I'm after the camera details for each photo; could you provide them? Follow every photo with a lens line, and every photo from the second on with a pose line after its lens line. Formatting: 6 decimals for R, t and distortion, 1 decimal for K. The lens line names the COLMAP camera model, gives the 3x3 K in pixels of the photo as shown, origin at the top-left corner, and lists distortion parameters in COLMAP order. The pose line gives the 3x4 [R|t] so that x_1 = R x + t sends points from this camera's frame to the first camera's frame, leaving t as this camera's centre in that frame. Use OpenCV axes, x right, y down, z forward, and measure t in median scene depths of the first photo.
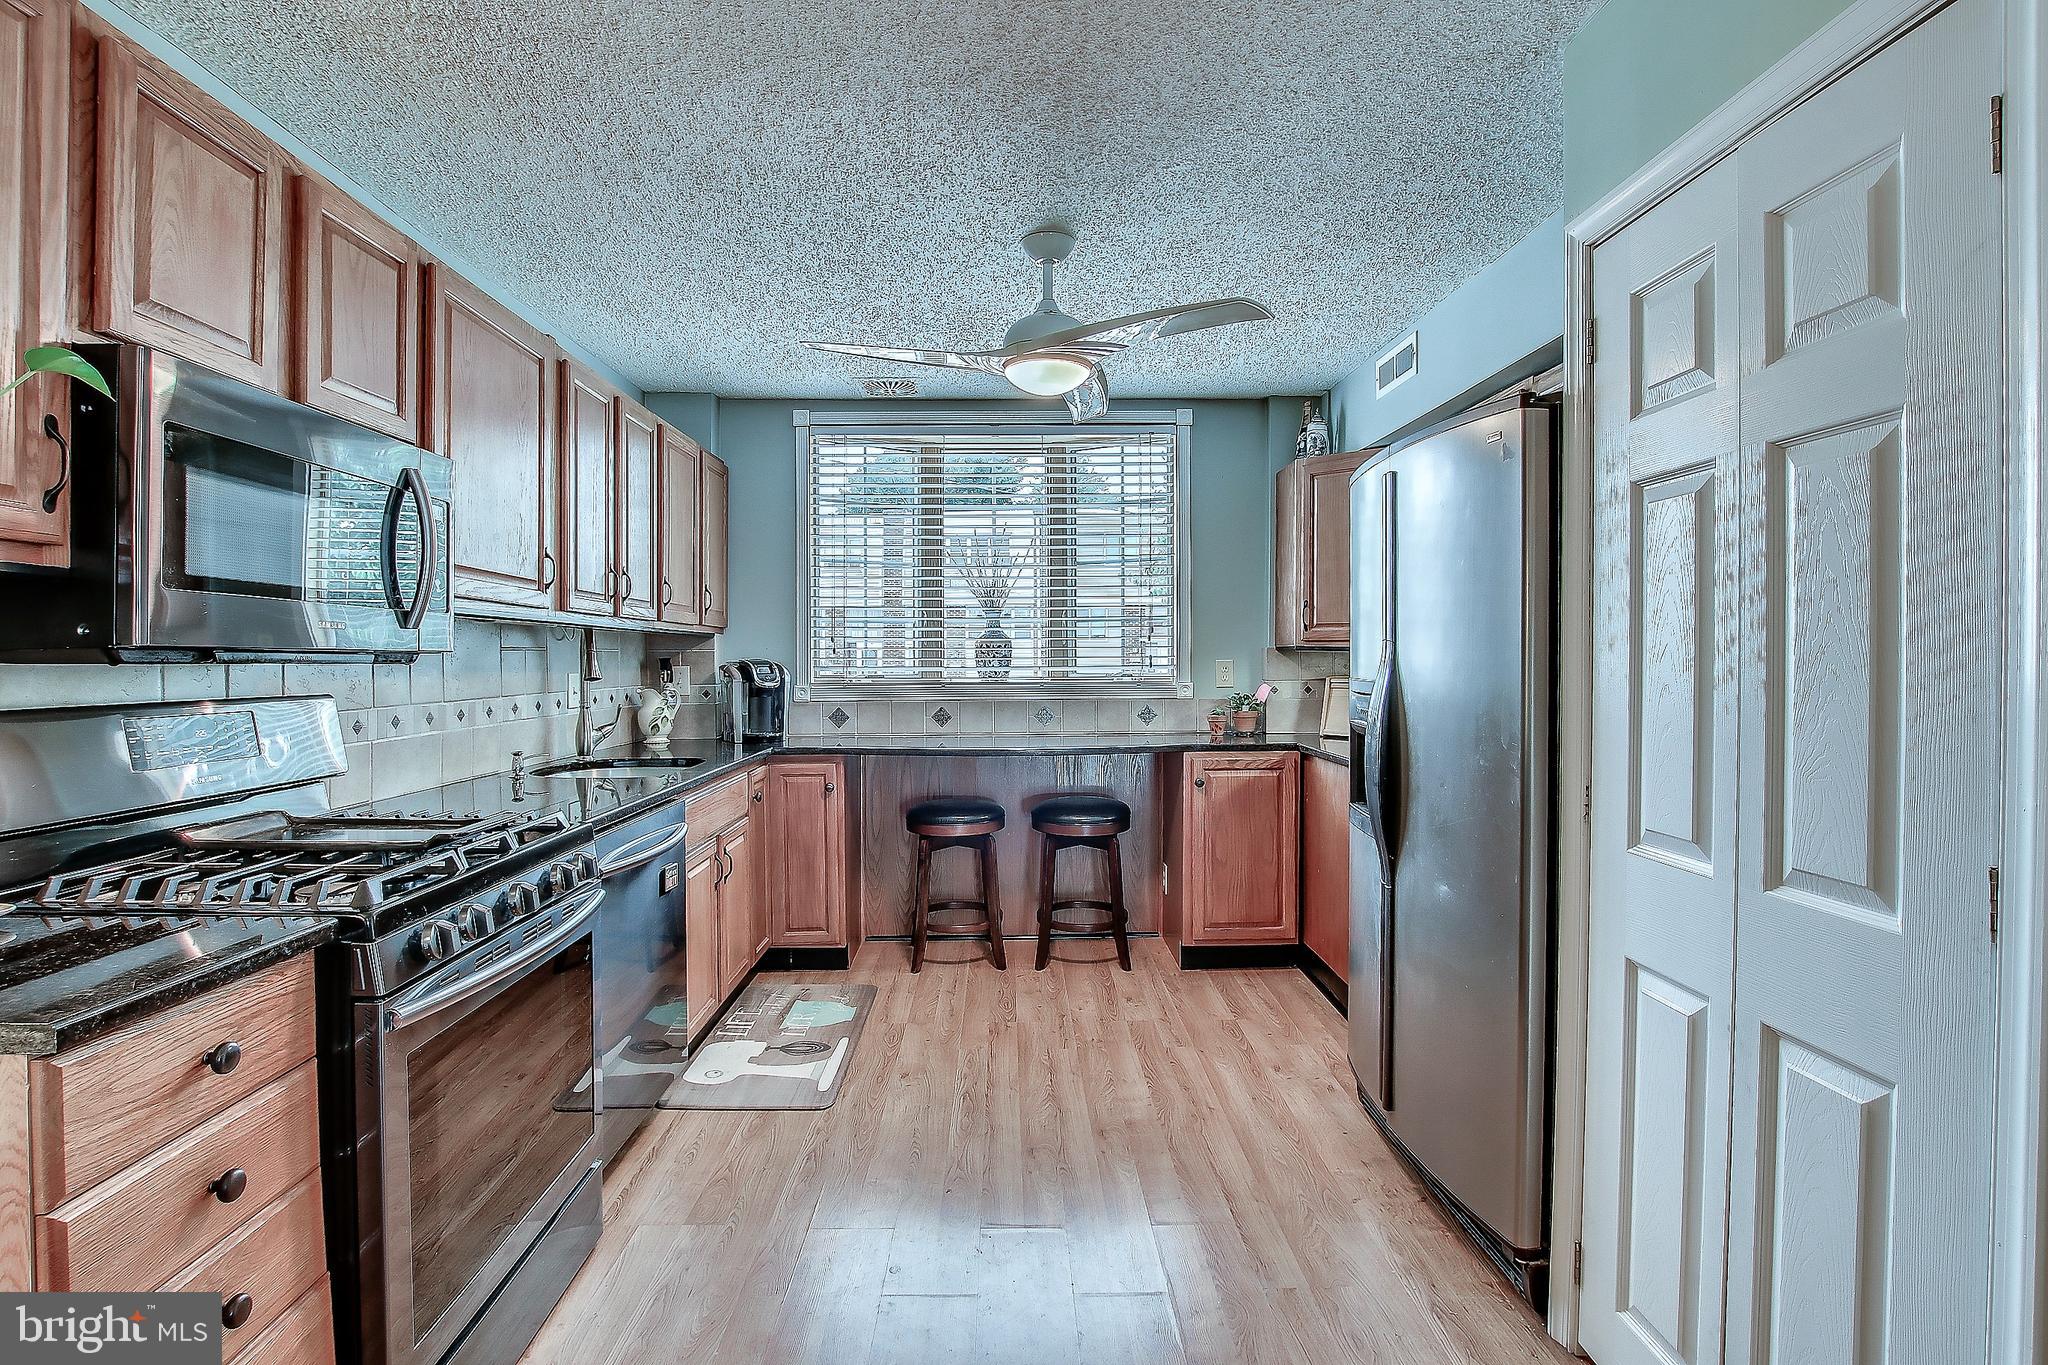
lens RADIAL K [[981.1, 0, 1018.3], [0, 981.1, 650.7], [0, 0, 1]] dist [-0.021646, 0.000392]
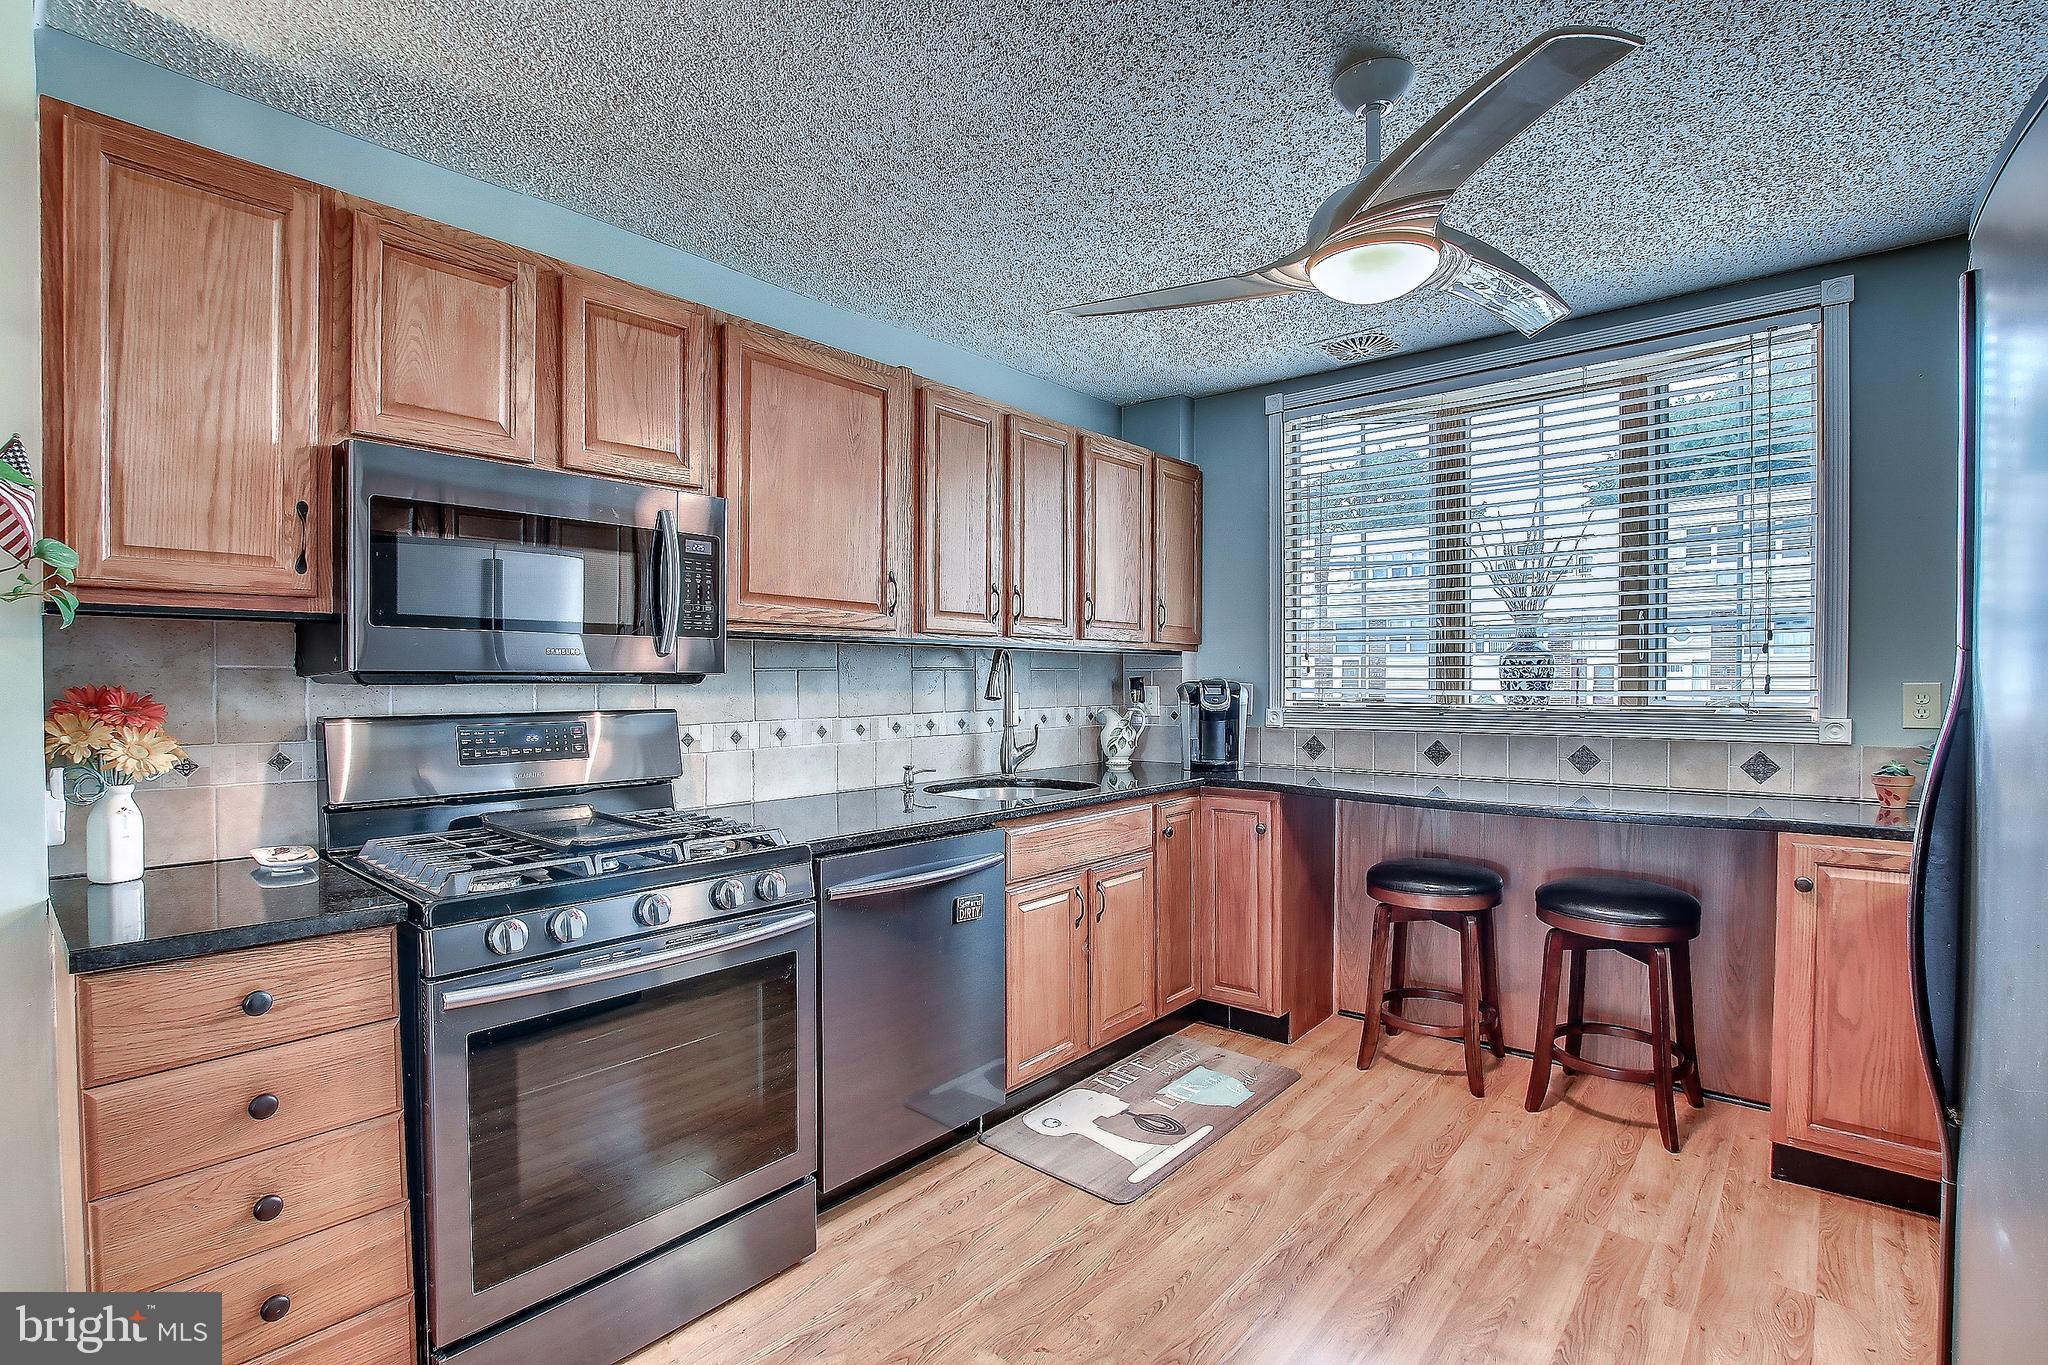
lens RADIAL K [[961.4, 0, 1024.0], [0, 961.4, 682.5], [0, 0, 1]] dist [-0.030288, 0.000814]
pose [[0.735555, 0.006150, -0.677438, 0.221628], [0.004346, 0.999895, 0.013797, -0.001176], [0.677452, -0.013092, 0.735451, 0.241978]]
